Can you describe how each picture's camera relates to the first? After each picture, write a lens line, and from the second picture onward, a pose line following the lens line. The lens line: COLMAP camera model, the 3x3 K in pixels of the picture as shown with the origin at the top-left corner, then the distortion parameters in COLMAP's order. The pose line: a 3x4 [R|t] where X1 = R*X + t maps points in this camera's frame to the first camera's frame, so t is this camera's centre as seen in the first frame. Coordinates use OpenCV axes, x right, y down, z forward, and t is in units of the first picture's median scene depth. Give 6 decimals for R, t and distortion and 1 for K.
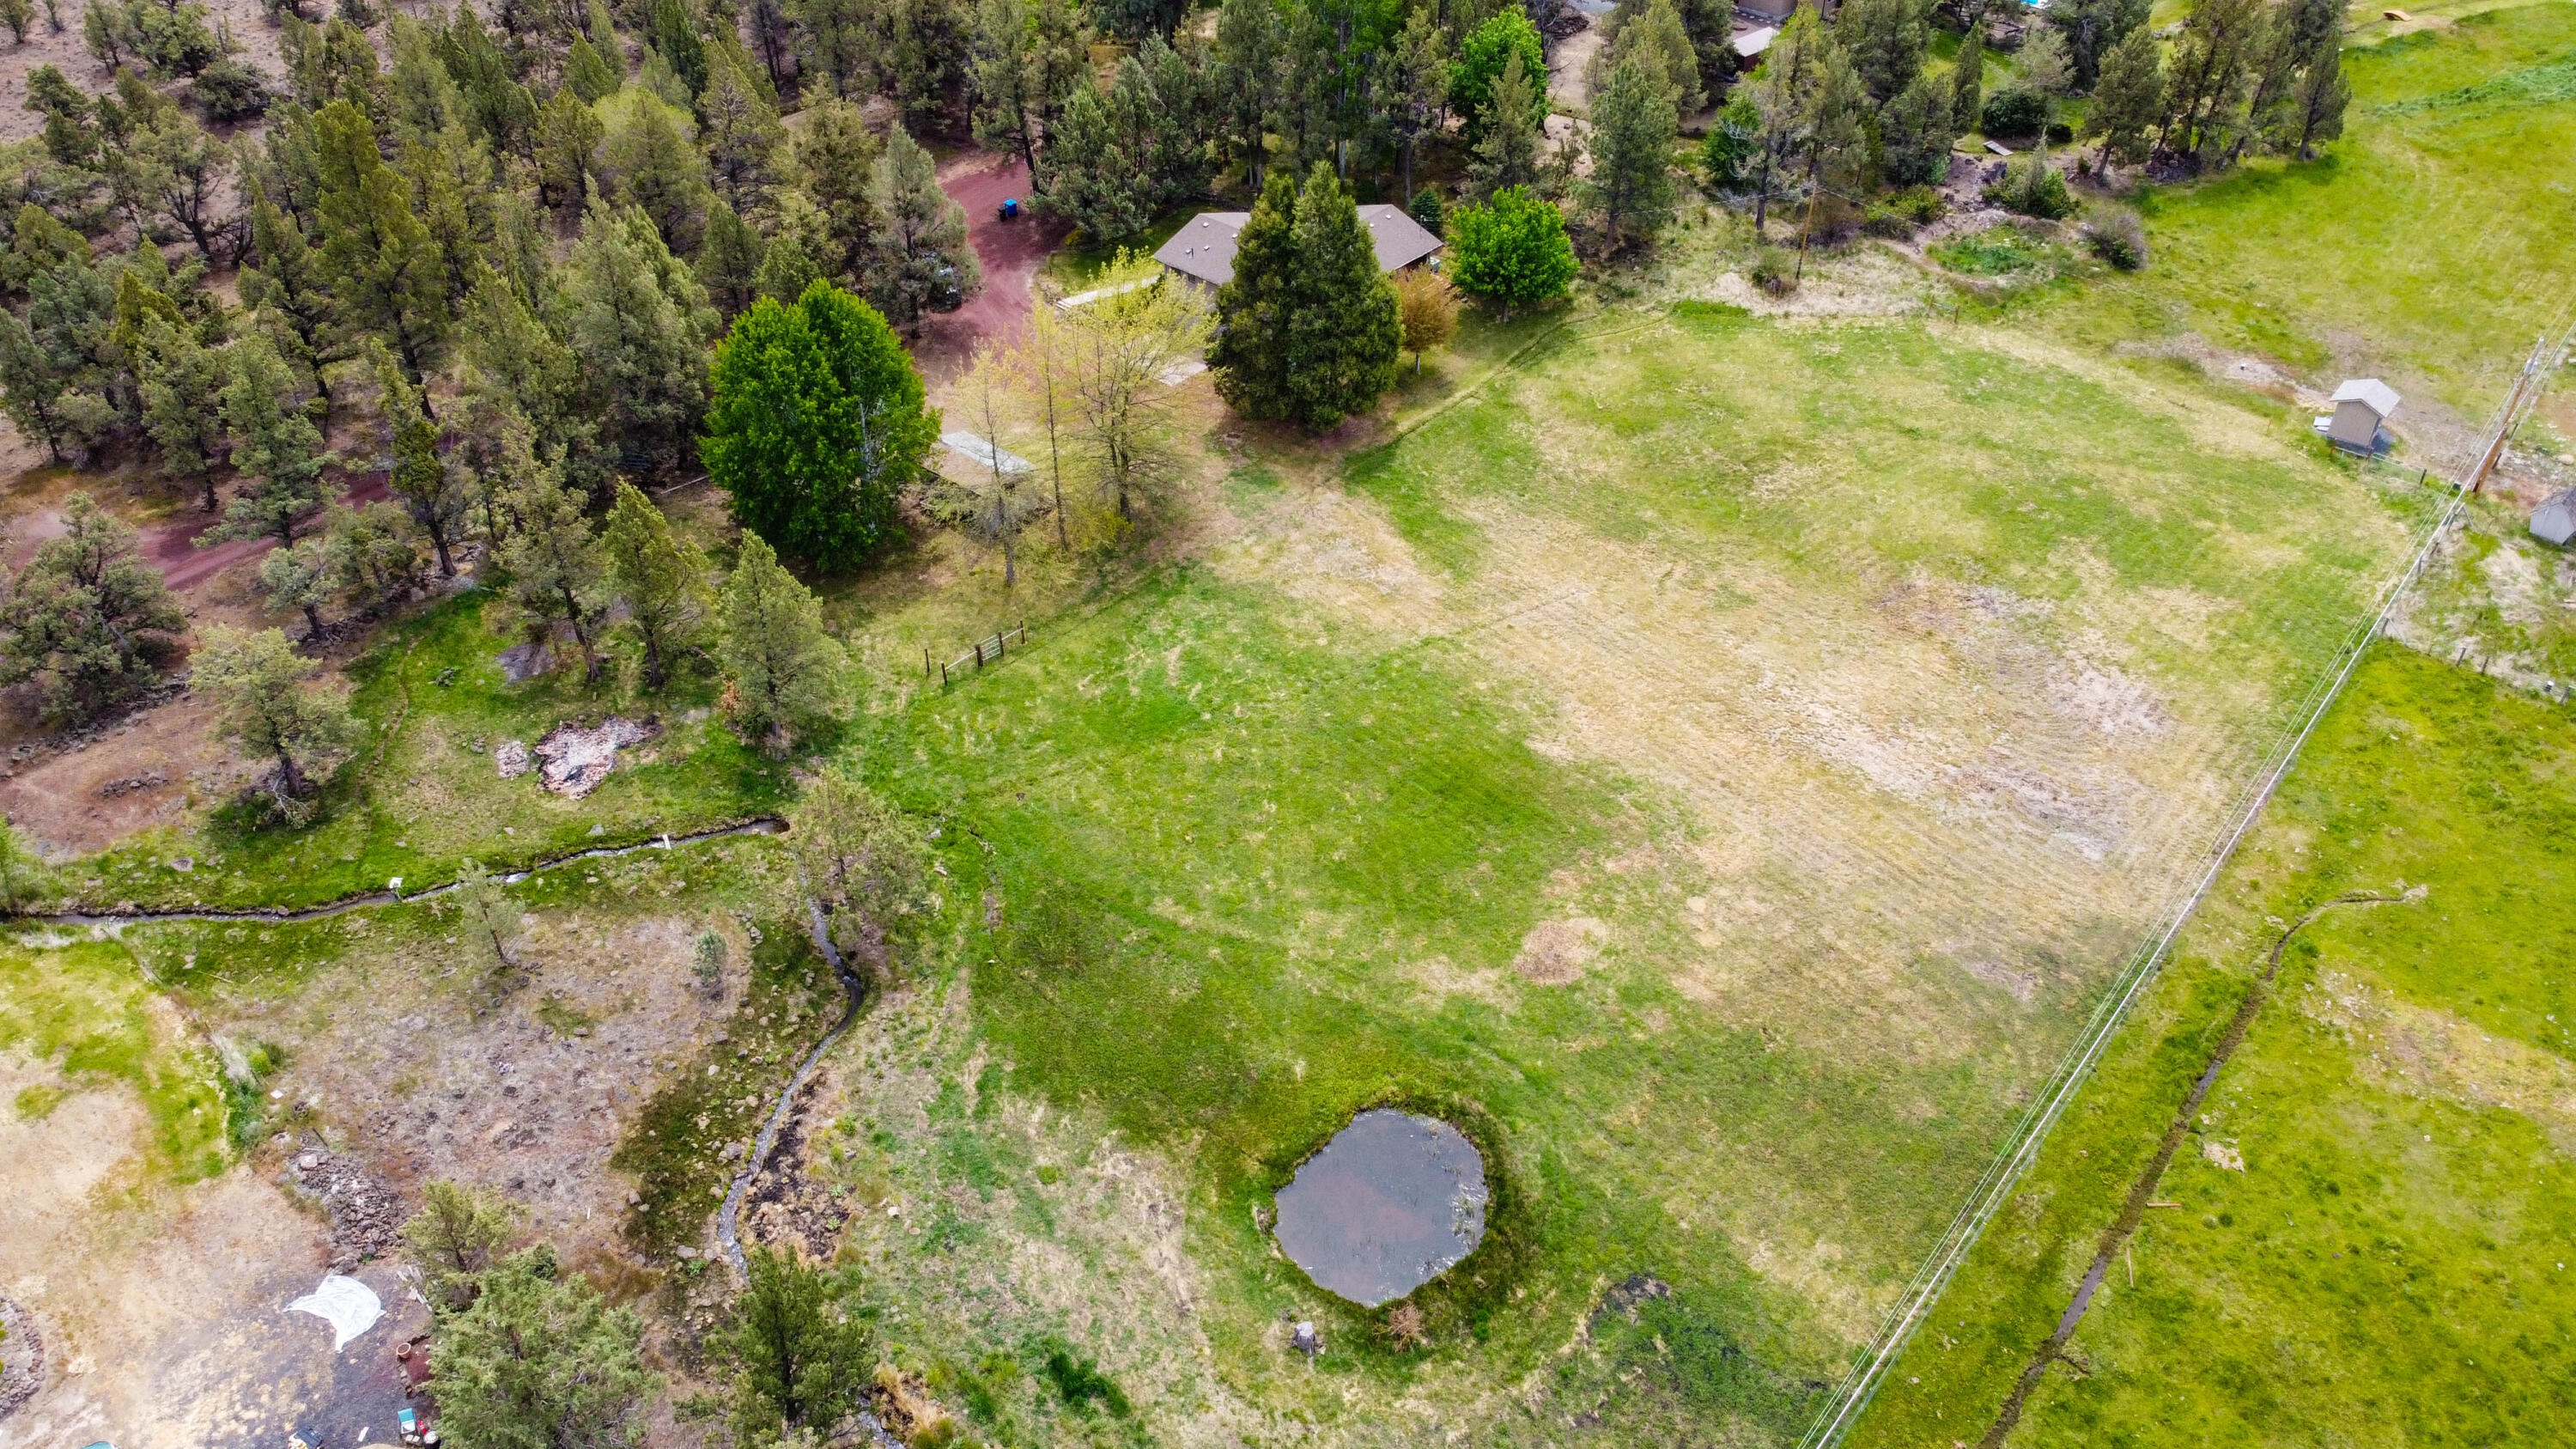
lens RADIAL K [[1946.1, 0, 1275.0], [0, 1946.1, 721.0], [0, 0, 1]] dist [0.008361, -0.018665]
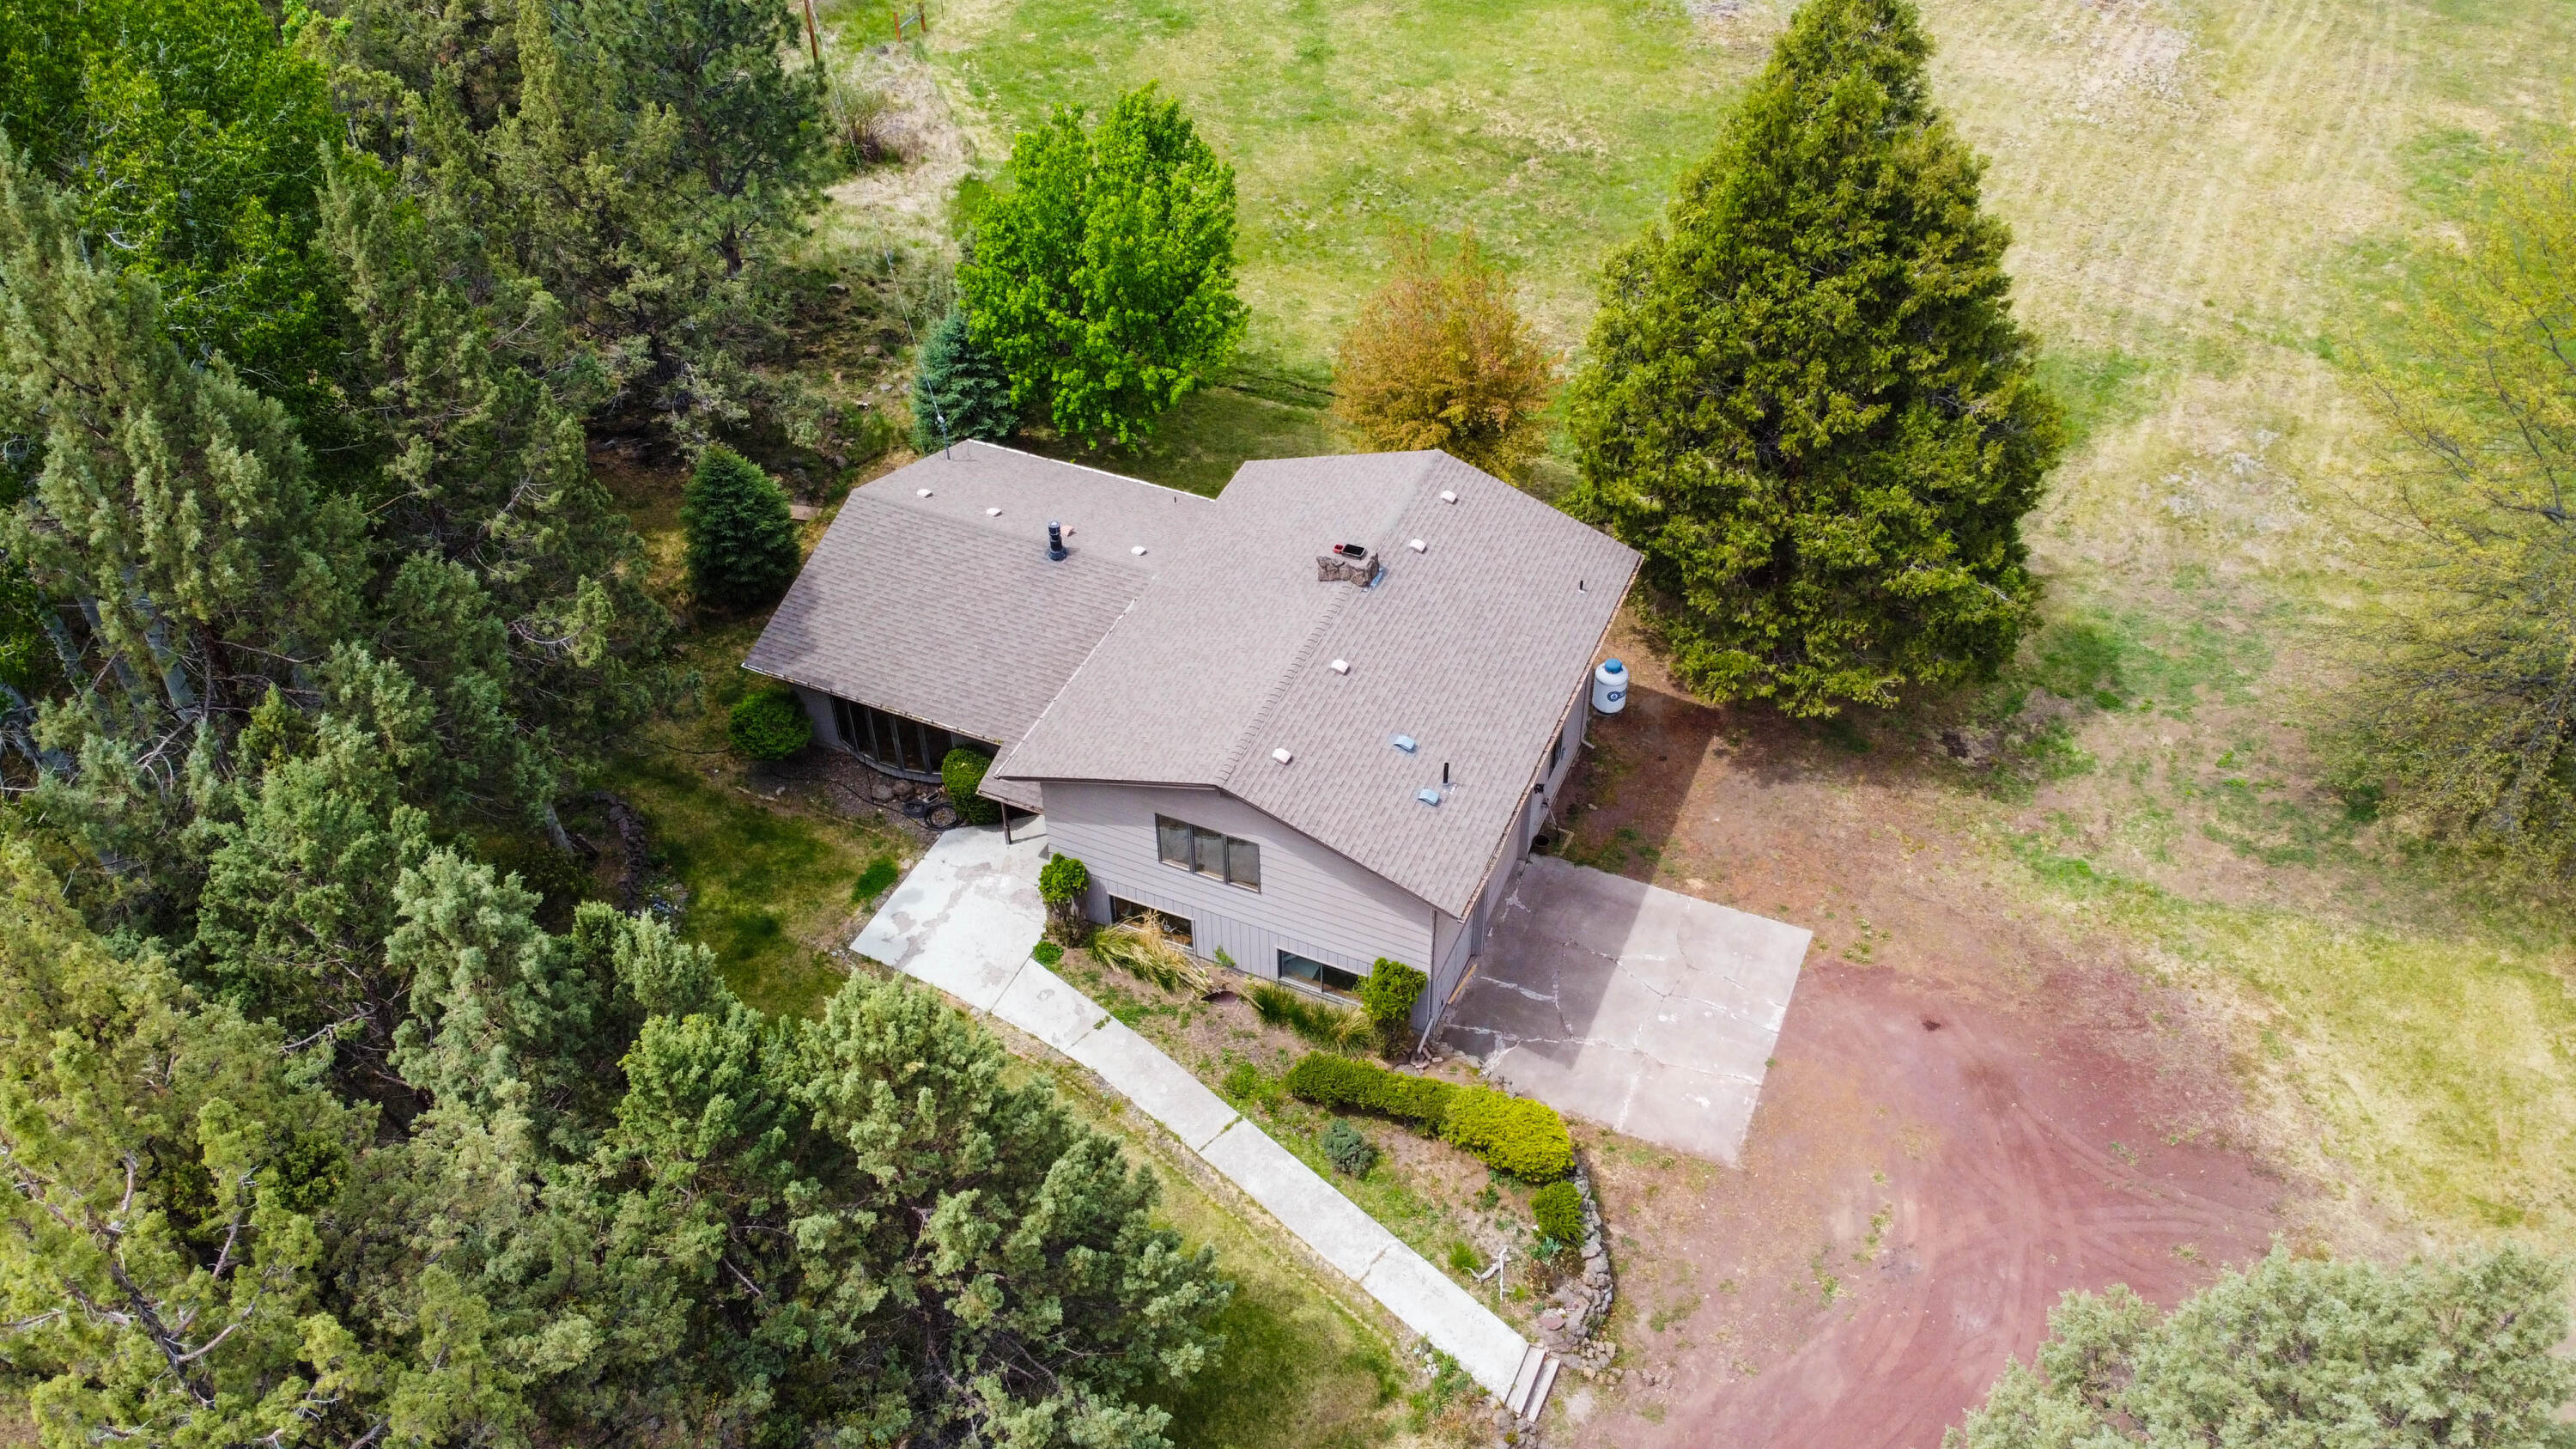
lens RADIAL K [[1946.1, 0, 1275.0], [0, 1946.1, 721.0], [0, 0, 1]] dist [0.008361, -0.018665]
pose [[-0.315831, -0.619200, 0.718917, -0.297425], [0.611631, 0.446395, 0.653176, -0.575877], [-0.725368, 0.646005, 0.237737, 1.245506]]
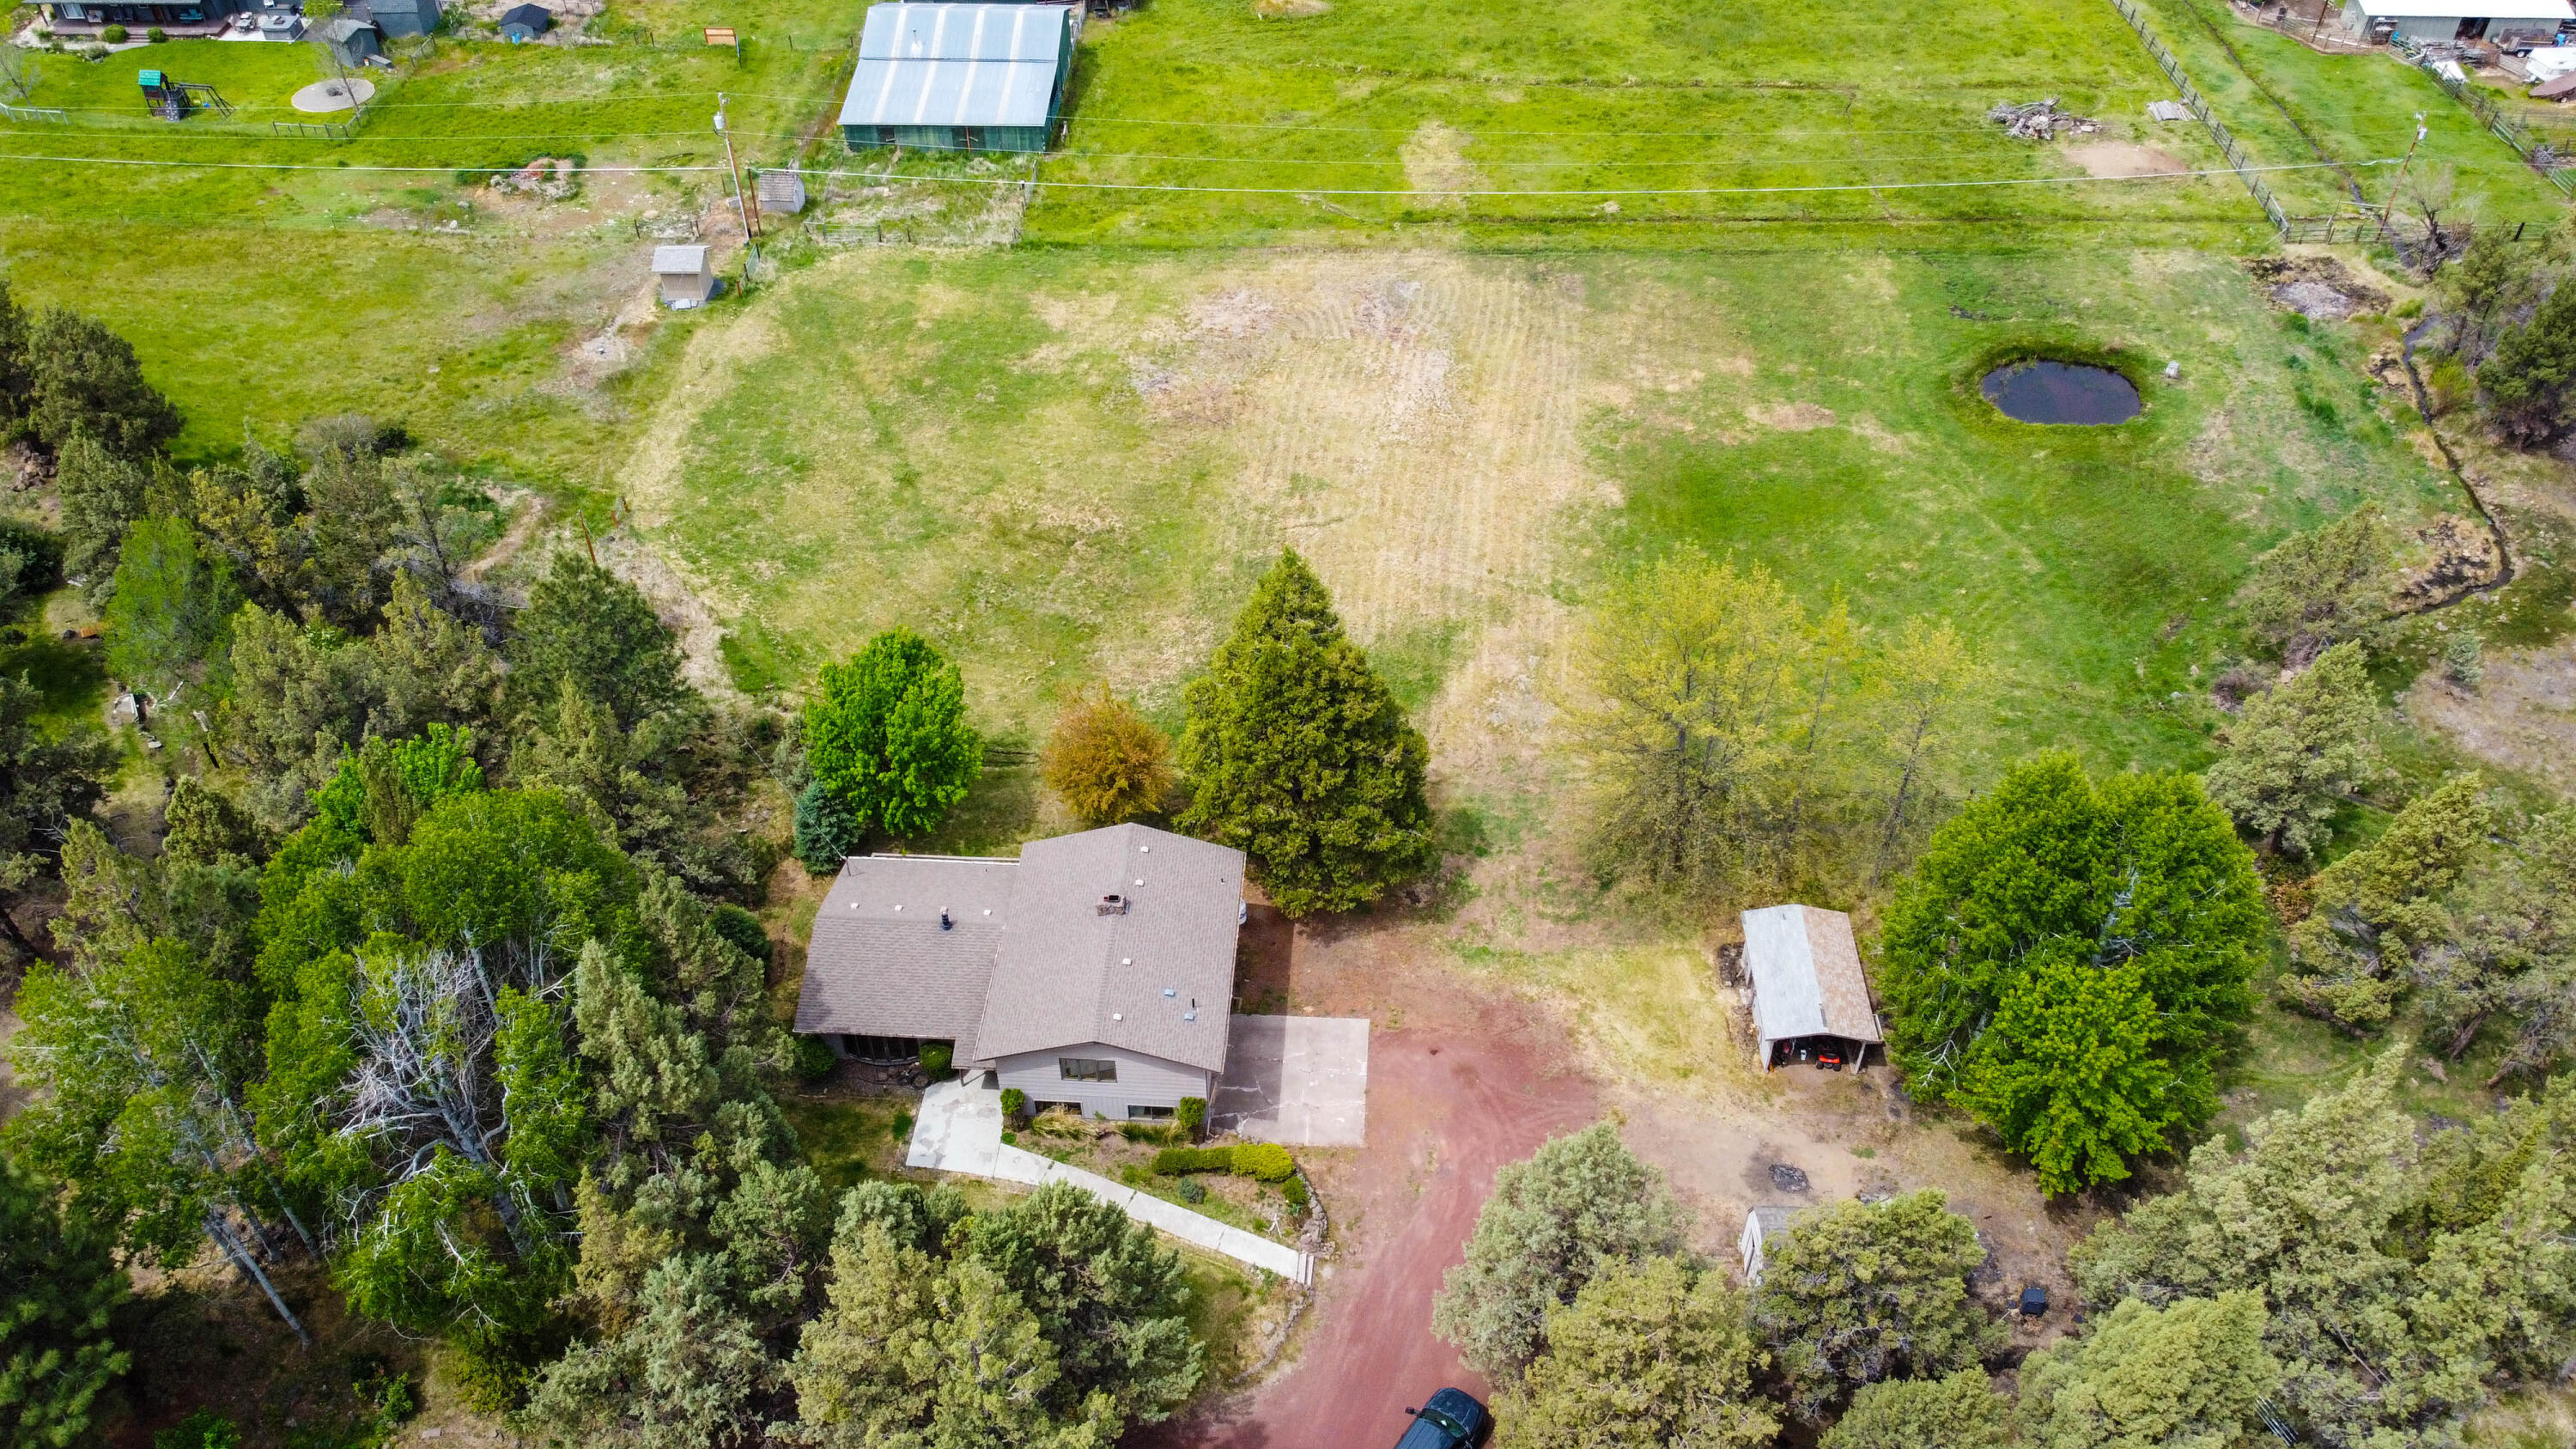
lens RADIAL K [[1946.1, 0, 1275.0], [0, 1946.1, 721.0], [0, 0, 1]] dist [0.008361, -0.018665]
pose [[-0.623330, -0.511669, 0.591316, -0.461751], [0.504175, 0.315049, 0.804085, -0.937777], [-0.597718, 0.799337, 0.061591, 1.162551]]
